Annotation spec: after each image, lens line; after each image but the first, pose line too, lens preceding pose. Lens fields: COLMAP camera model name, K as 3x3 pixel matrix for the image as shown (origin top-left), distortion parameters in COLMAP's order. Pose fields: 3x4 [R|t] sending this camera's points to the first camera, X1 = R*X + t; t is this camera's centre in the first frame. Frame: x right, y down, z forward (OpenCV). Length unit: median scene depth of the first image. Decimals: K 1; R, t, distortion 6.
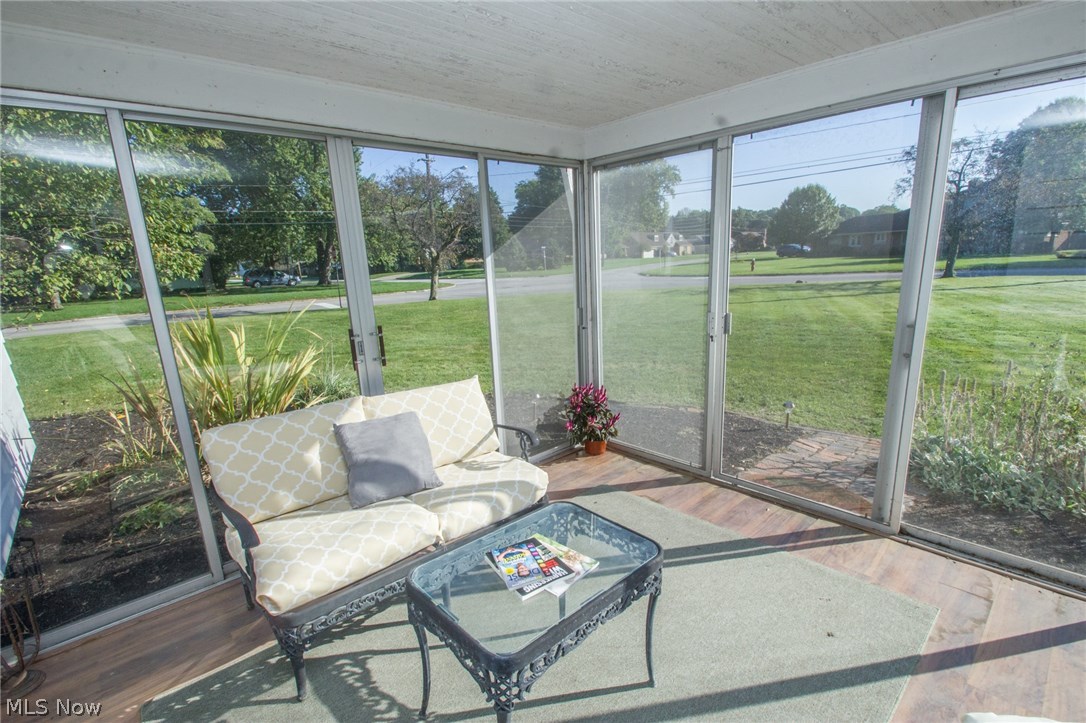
lens RADIAL K [[508.8, 0, 553.1], [0, 508.8, 383.6], [0, 0, 1]] dist [0.015581, -0.018057]
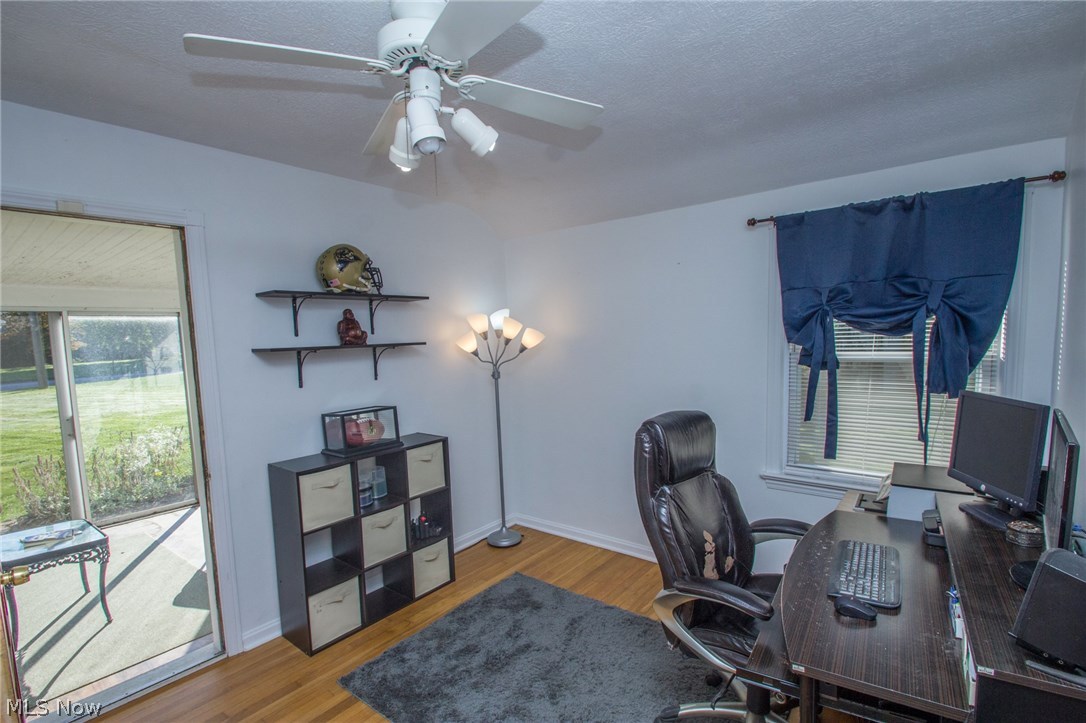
lens RADIAL K [[508.8, 0, 553.1], [0, 508.8, 383.6], [0, 0, 1]] dist [0.015581, -0.018057]
pose [[-0.161502, -0.049848, 0.985613, -1.116886], [0.275165, 0.956841, 0.093481, 0.061281], [-0.947735, 0.286304, -0.140815, -0.384321]]
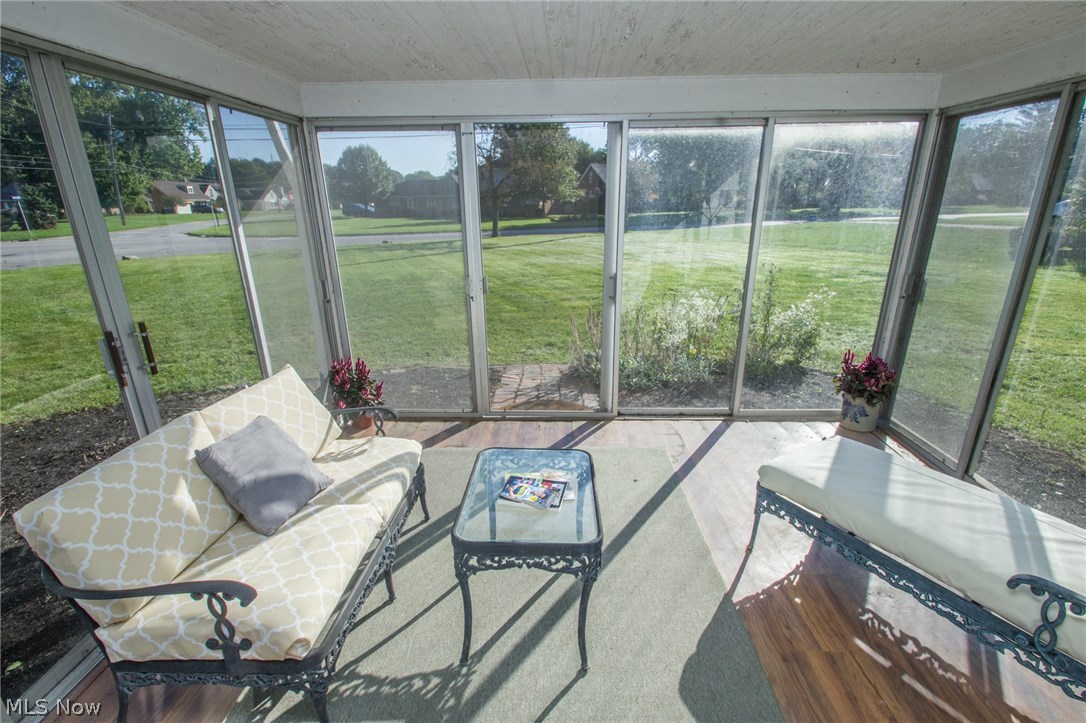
lens RADIAL K [[508.8, 0, 553.1], [0, 508.8, 383.6], [0, 0, 1]] dist [0.015581, -0.018057]
pose [[0.697228, -0.206125, 0.686575, -0.385775], [0.153614, 0.978480, 0.137765, -0.030754], [-0.700197, 0.009414, 0.713888, 0.038899]]
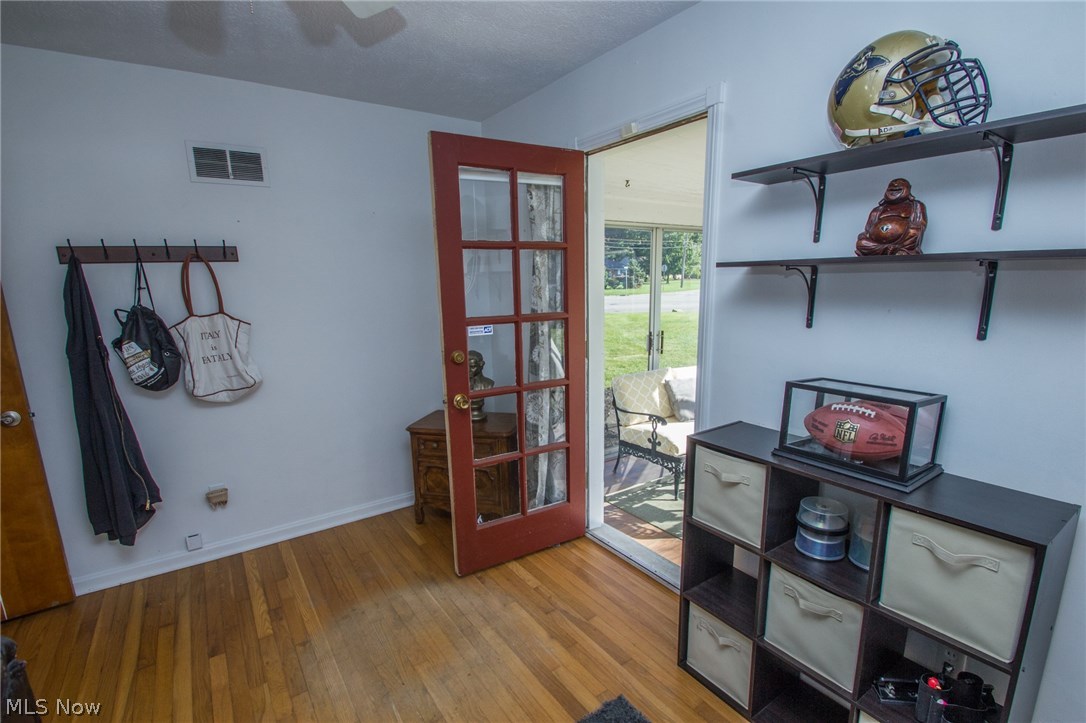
lens RADIAL K [[508.8, 0, 553.1], [0, 508.8, 383.6], [0, 0, 1]] dist [0.015581, -0.018057]
pose [[0.992059, 0.055351, -0.112939, -0.432238], [-0.058814, 0.997888, -0.027566, 0.117797], [0.111175, 0.033989, 0.993219, -0.659192]]
